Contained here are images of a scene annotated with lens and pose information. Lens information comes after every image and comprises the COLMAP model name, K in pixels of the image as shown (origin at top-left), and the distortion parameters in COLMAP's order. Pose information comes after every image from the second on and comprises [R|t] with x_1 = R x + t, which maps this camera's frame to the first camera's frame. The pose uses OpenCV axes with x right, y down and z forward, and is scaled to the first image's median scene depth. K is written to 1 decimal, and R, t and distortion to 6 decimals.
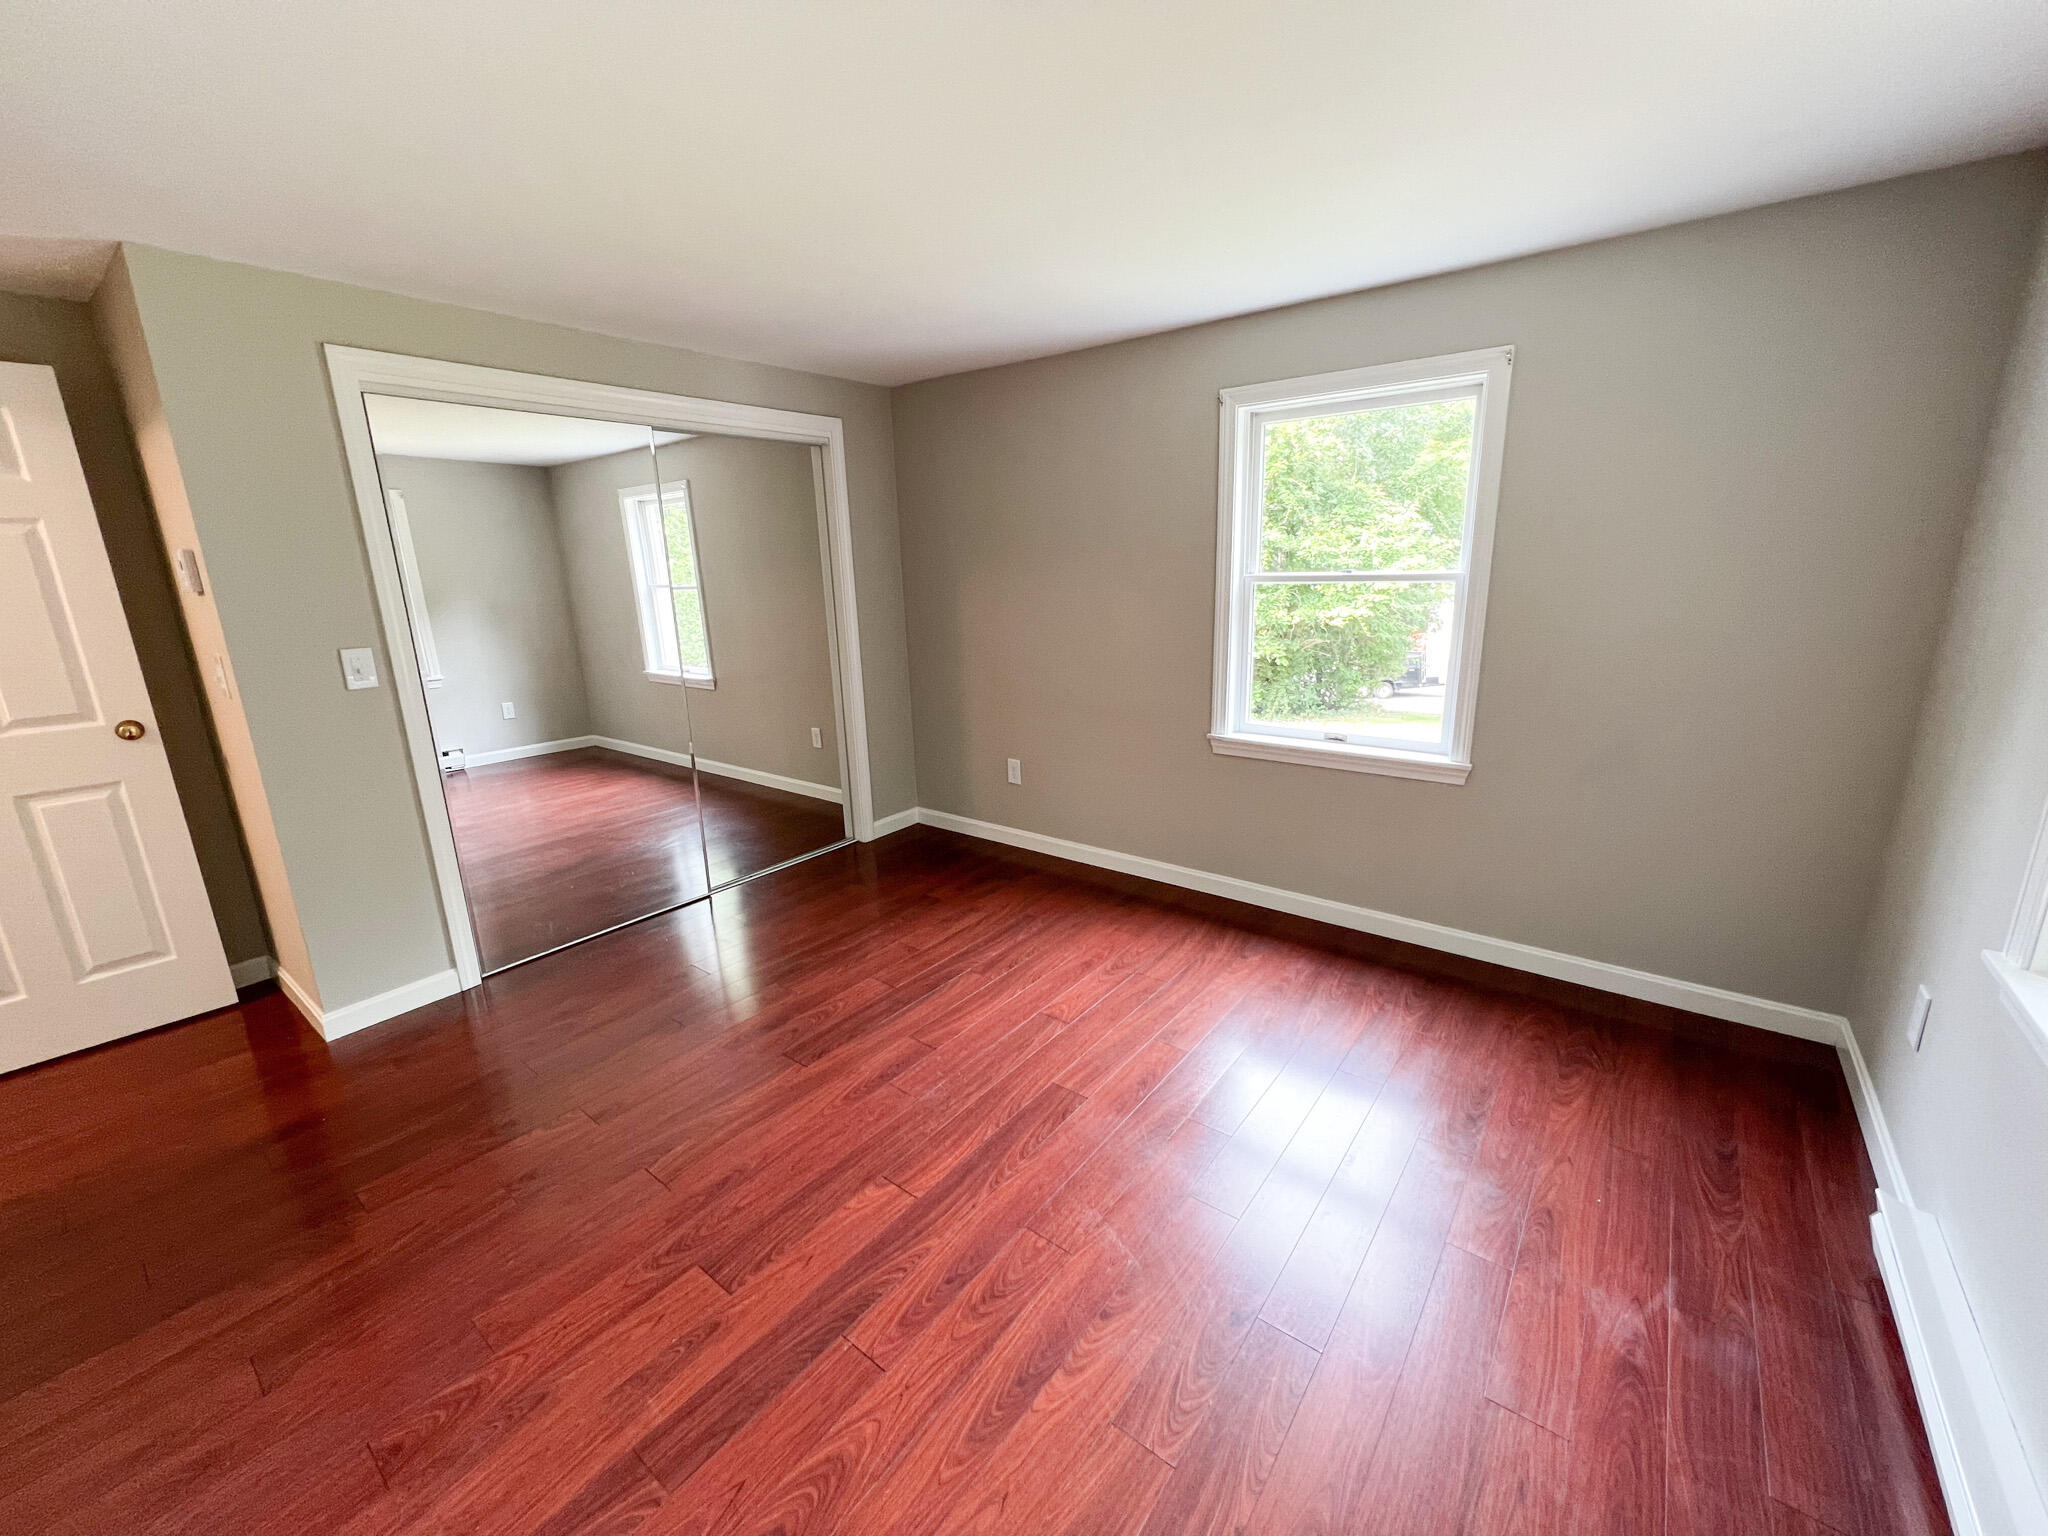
lens RADIAL K [[818.7, 0, 1018.4], [0, 818.7, 762.9], [0, 0, 1]] dist [0.000214, -0.000660]
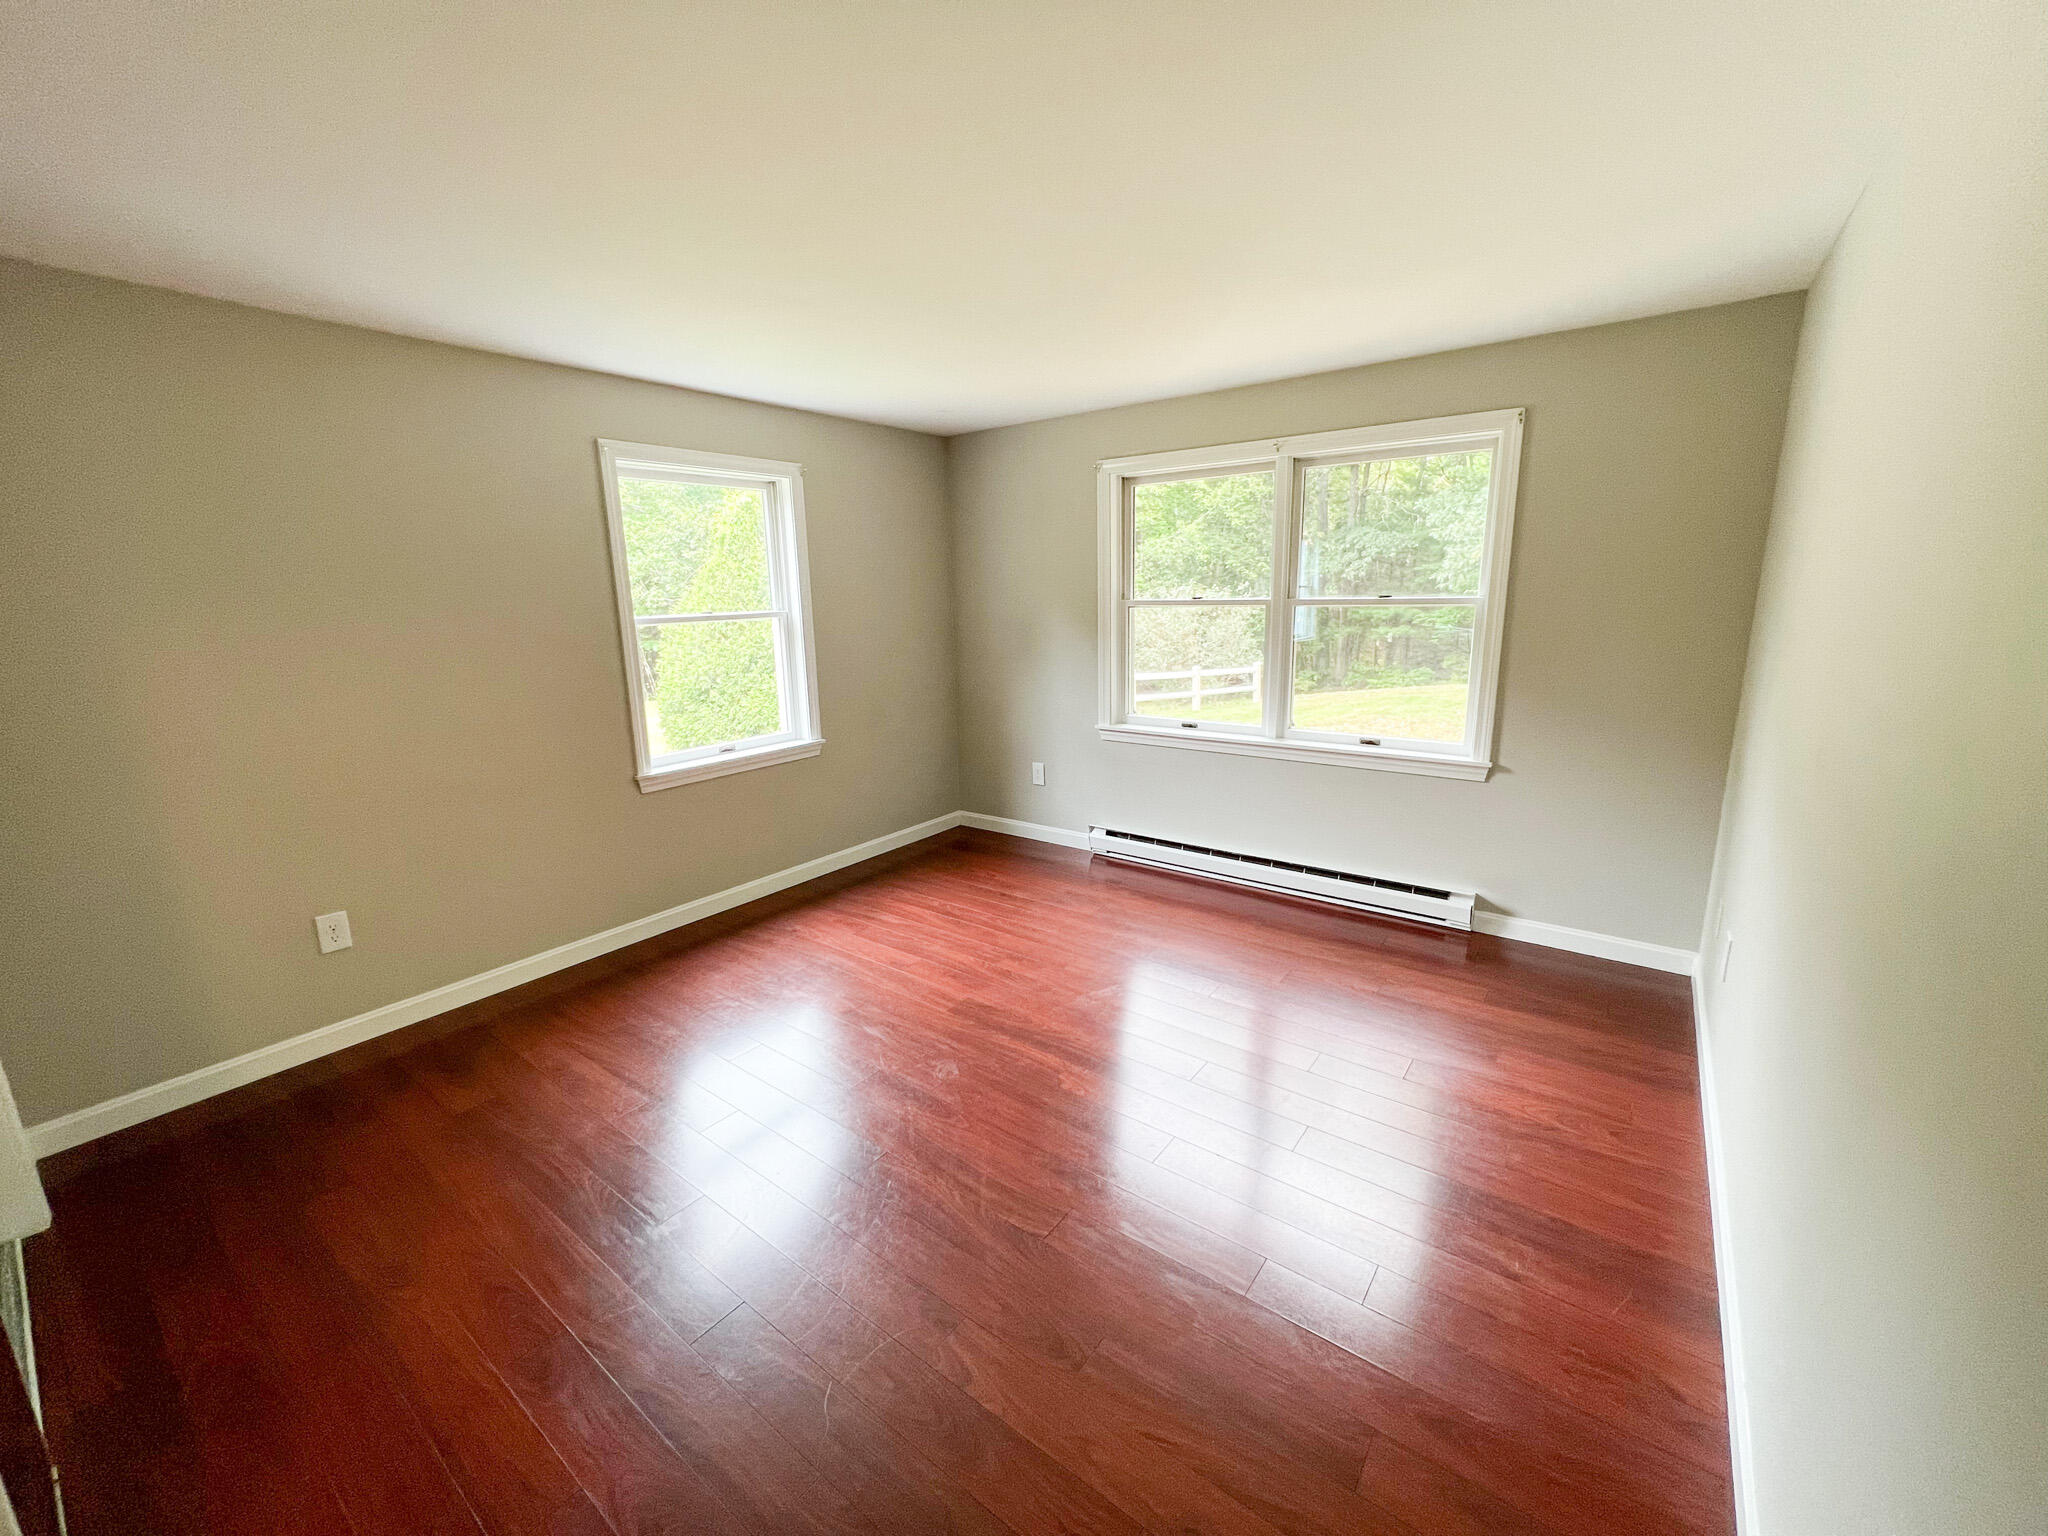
lens RADIAL K [[818.7, 0, 1018.4], [0, 818.7, 762.9], [0, 0, 1]] dist [0.000214, -0.000660]
pose [[-0.012089, -0.185774, 0.982518, -0.853857], [0.264624, 0.946963, 0.182307, -0.124409], [-0.964276, 0.262202, 0.037712, 0.579464]]
